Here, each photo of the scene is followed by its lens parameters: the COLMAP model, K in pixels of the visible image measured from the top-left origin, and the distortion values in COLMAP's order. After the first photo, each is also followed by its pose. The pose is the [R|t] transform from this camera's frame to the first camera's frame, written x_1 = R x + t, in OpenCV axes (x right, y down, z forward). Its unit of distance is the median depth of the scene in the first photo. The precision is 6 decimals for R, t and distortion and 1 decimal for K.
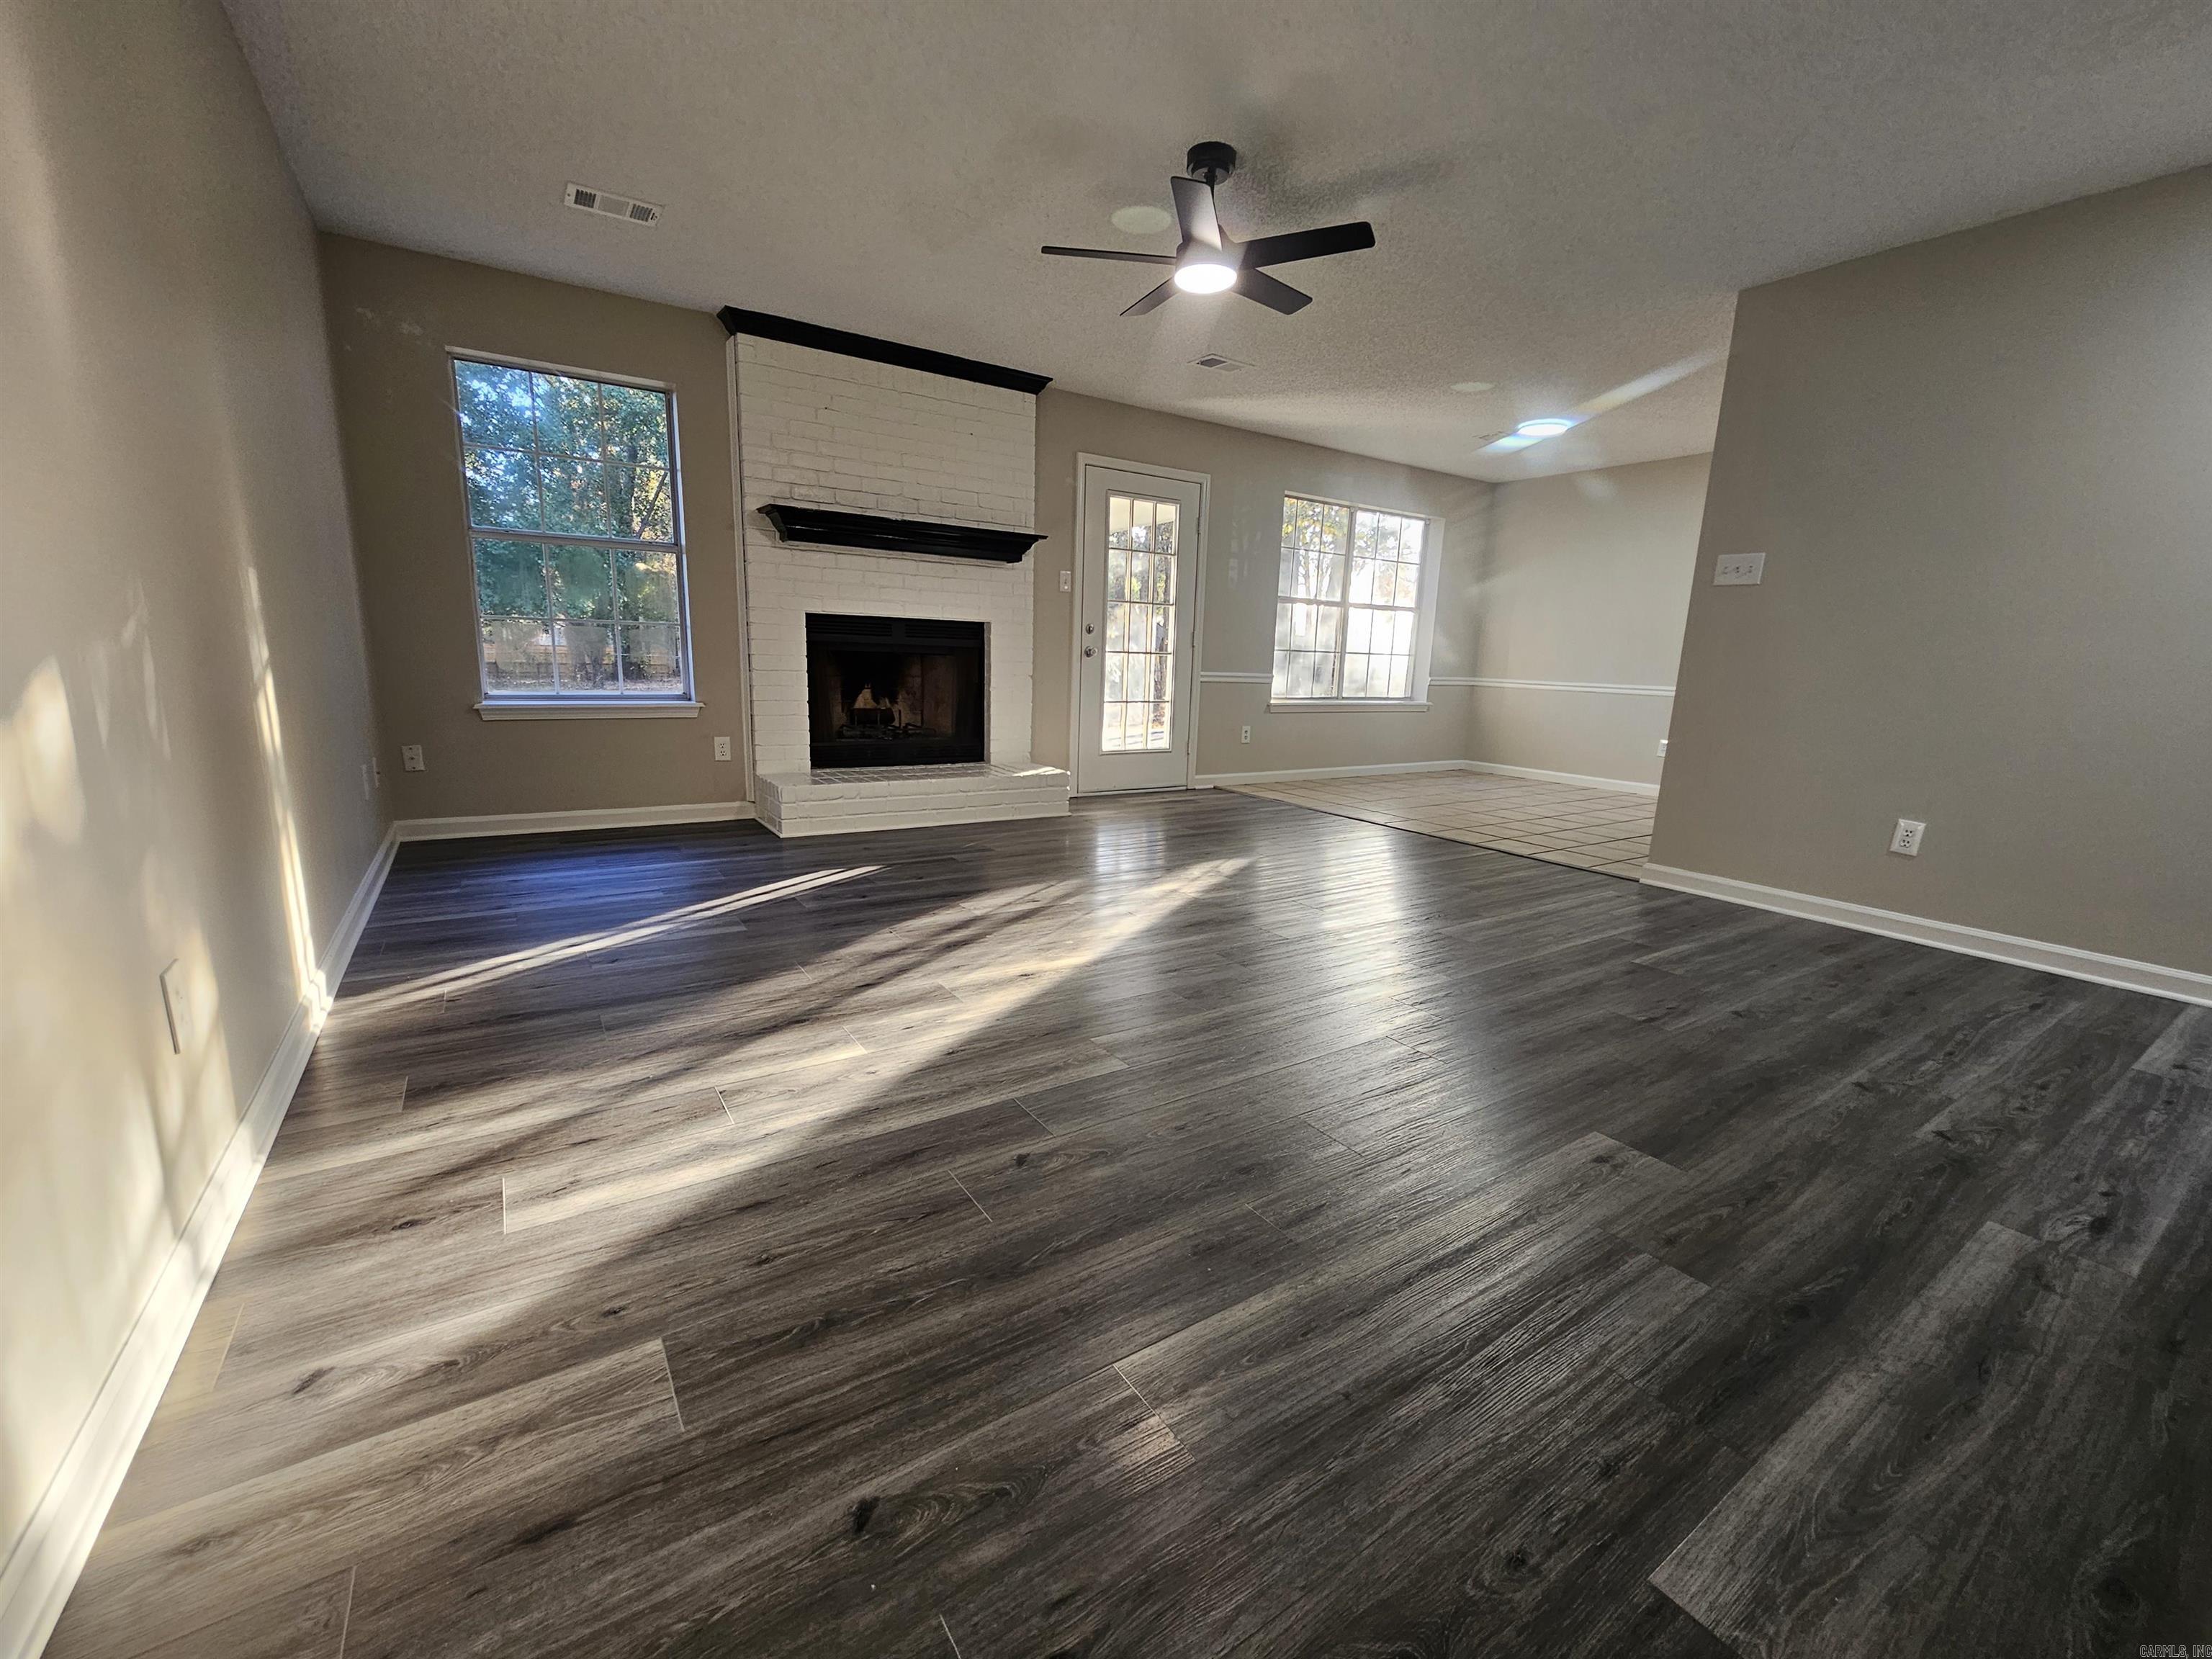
lens RADIAL K [[905.9, 0, 1099.9], [0, 905.9, 836.5], [0, 0, 1]] dist [-0.002033, 0.000476]
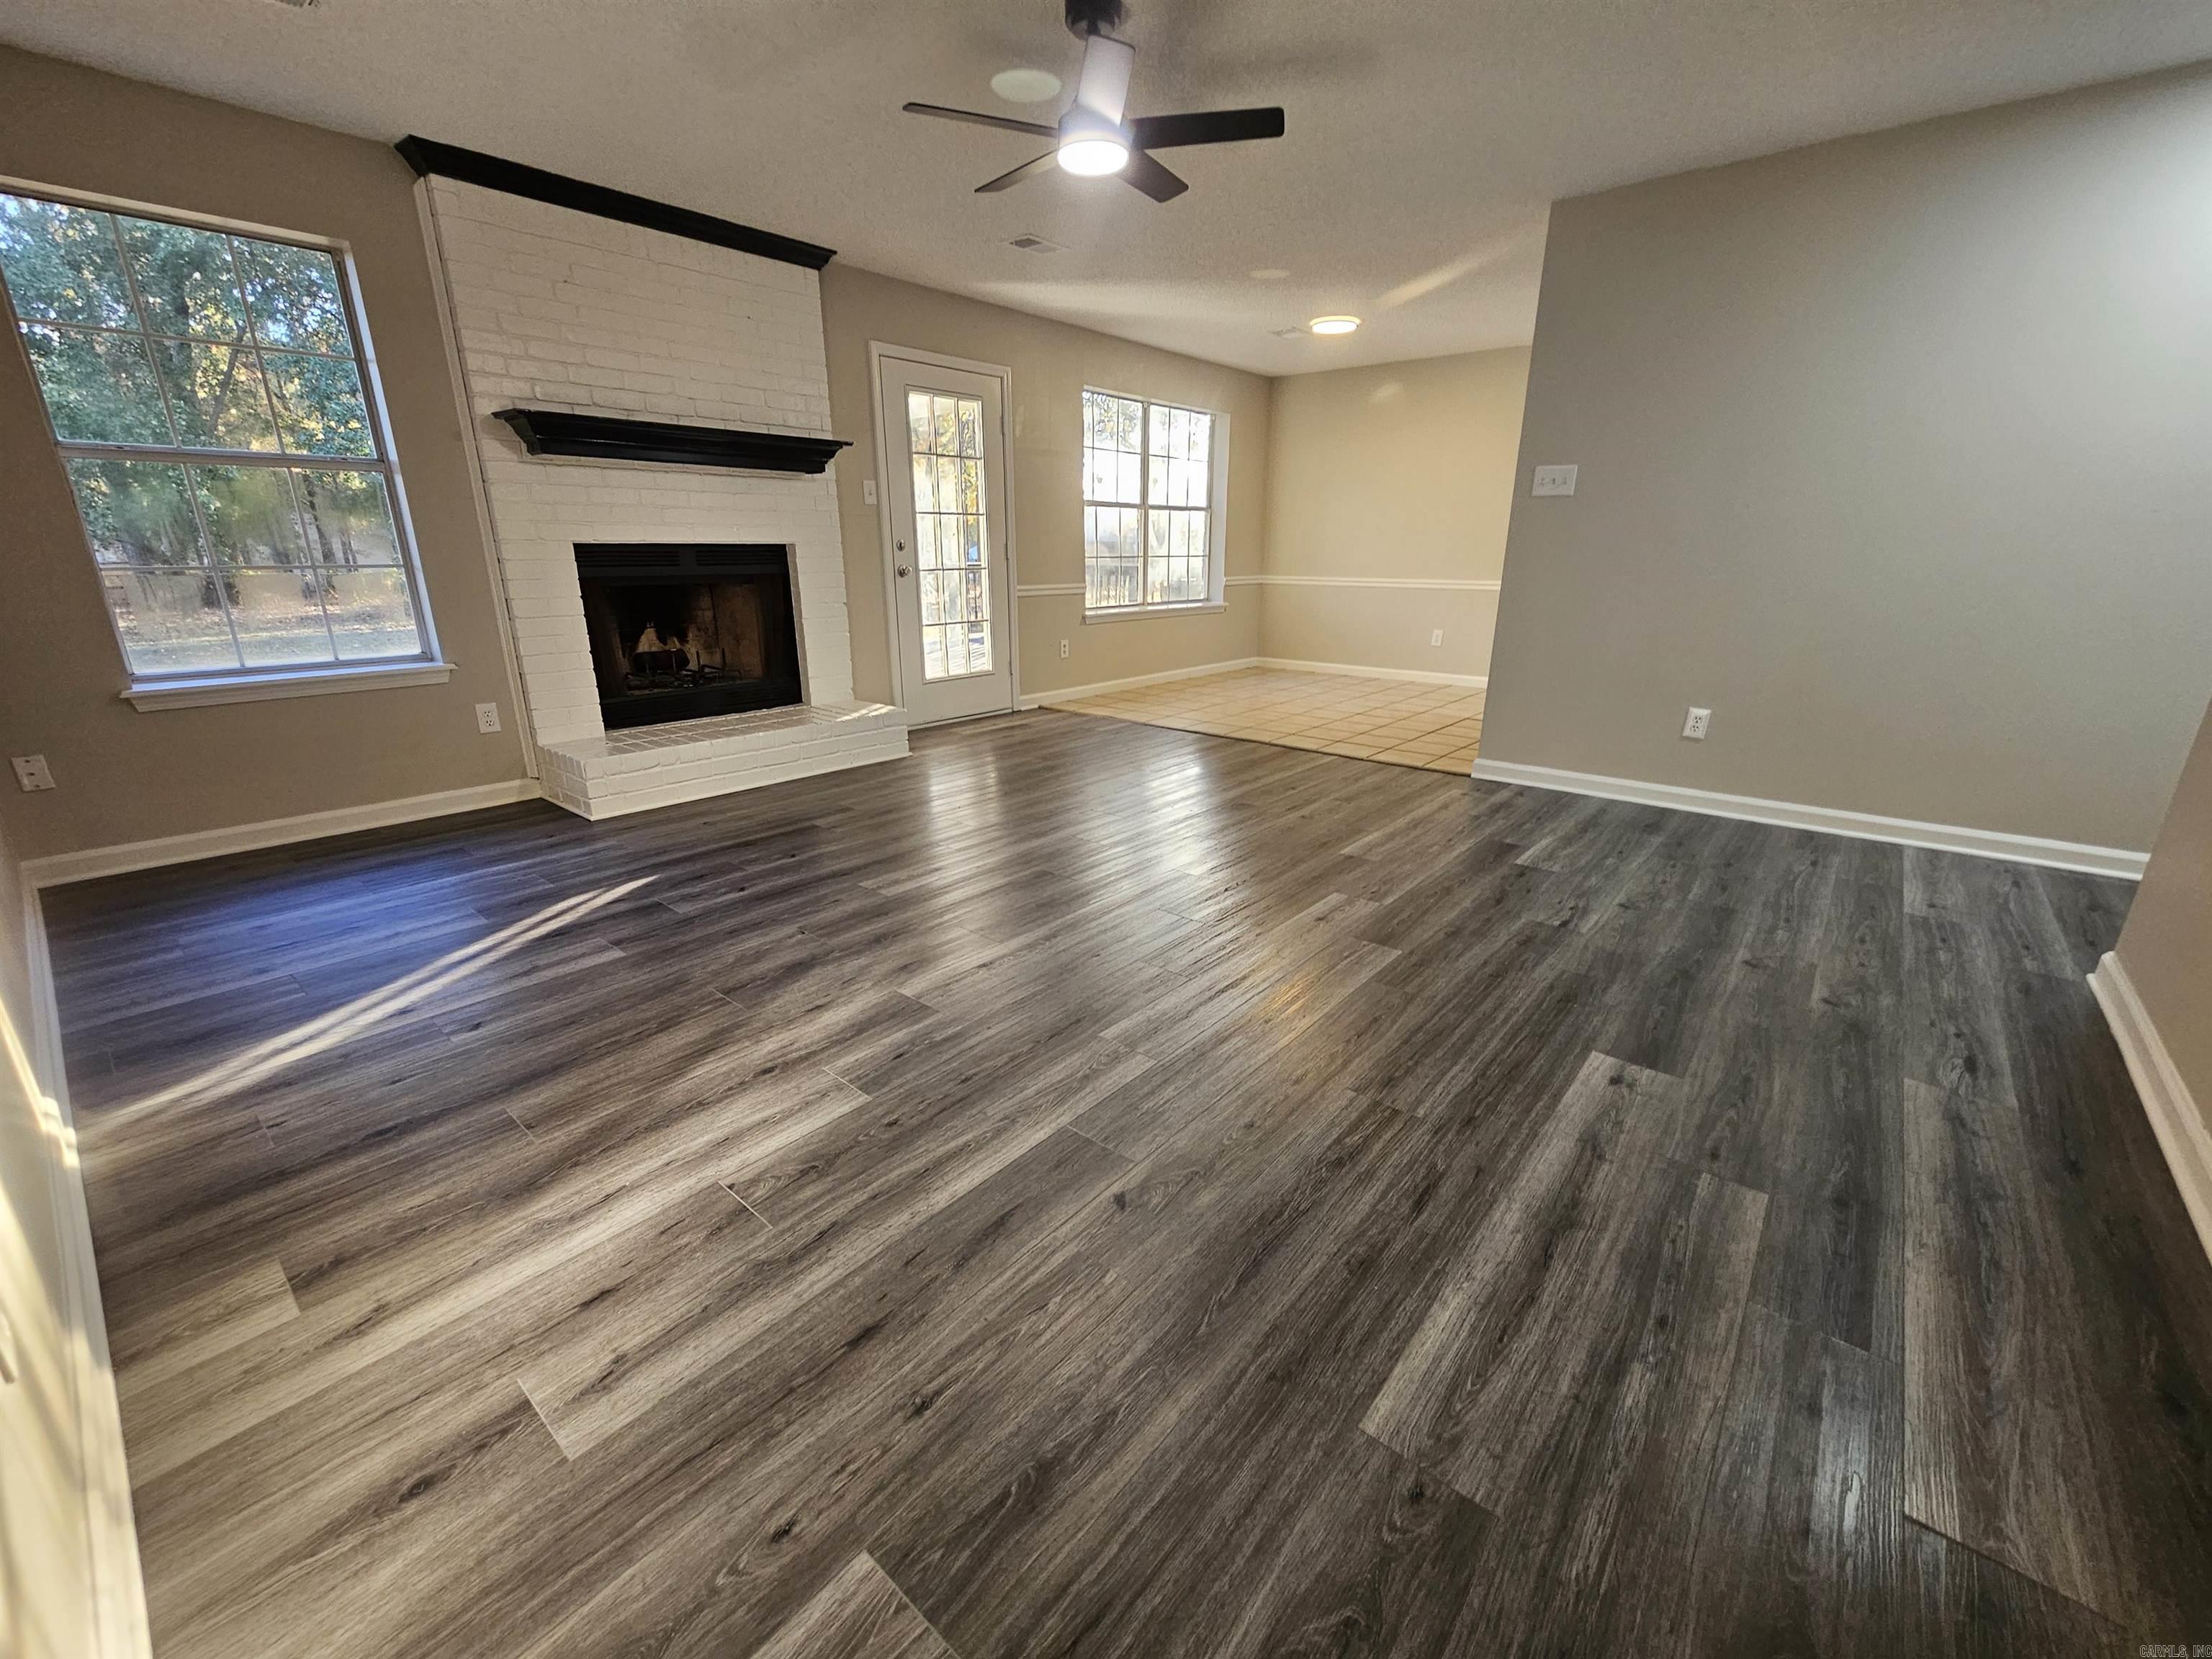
lens RADIAL K [[908.2, 0, 1096.6], [0, 908.2, 838.9], [0, 0, 1]] dist [-0.002344, 0.000124]
pose [[0.960324, -0.115105, 0.254024, -0.109588], [0.085021, 0.988326, 0.126421, -0.046161], [-0.265610, -0.099807, 0.958900, 0.056147]]
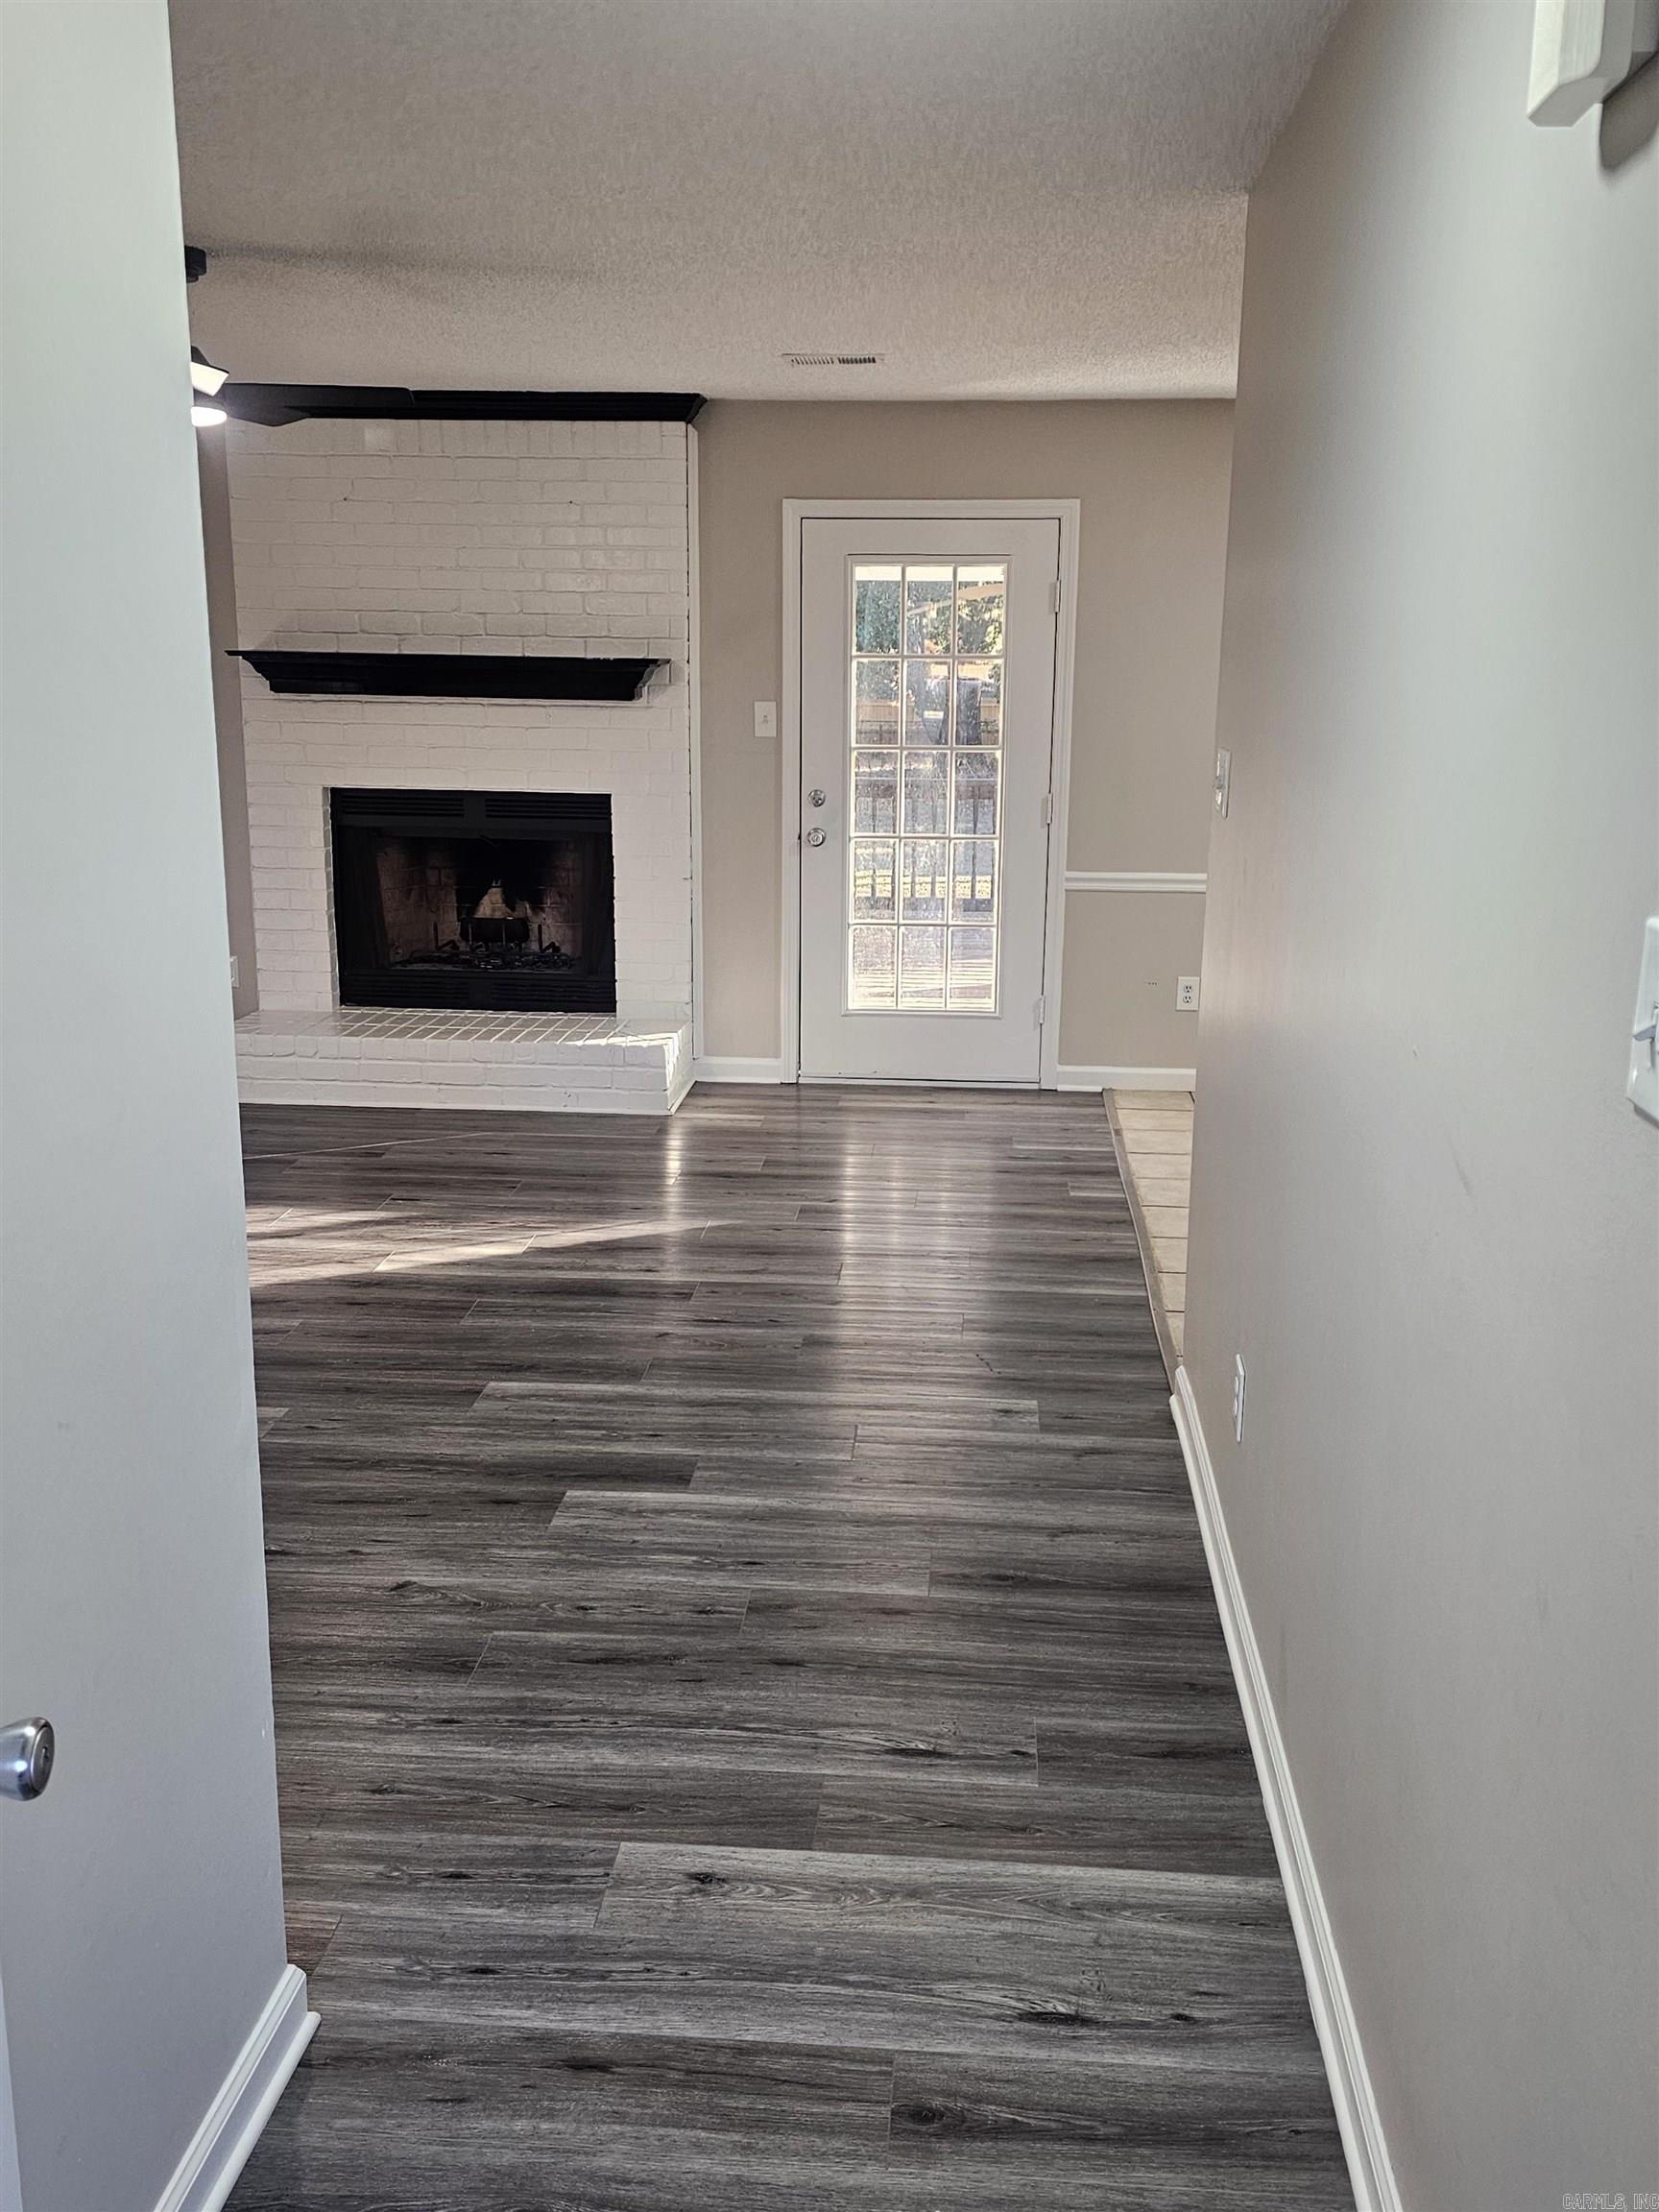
lens RADIAL K [[1860.8, 0, 834.7], [0, 1860.8, 1095.3], [0, 0, 1]] dist [0.057951, -0.002214]
pose [[0.788586, 0.116587, -0.603771, 0.919818], [-0.107205, 0.992892, 0.051705, -0.129262], [0.605507, 0.023953, 0.795479, 0.081364]]
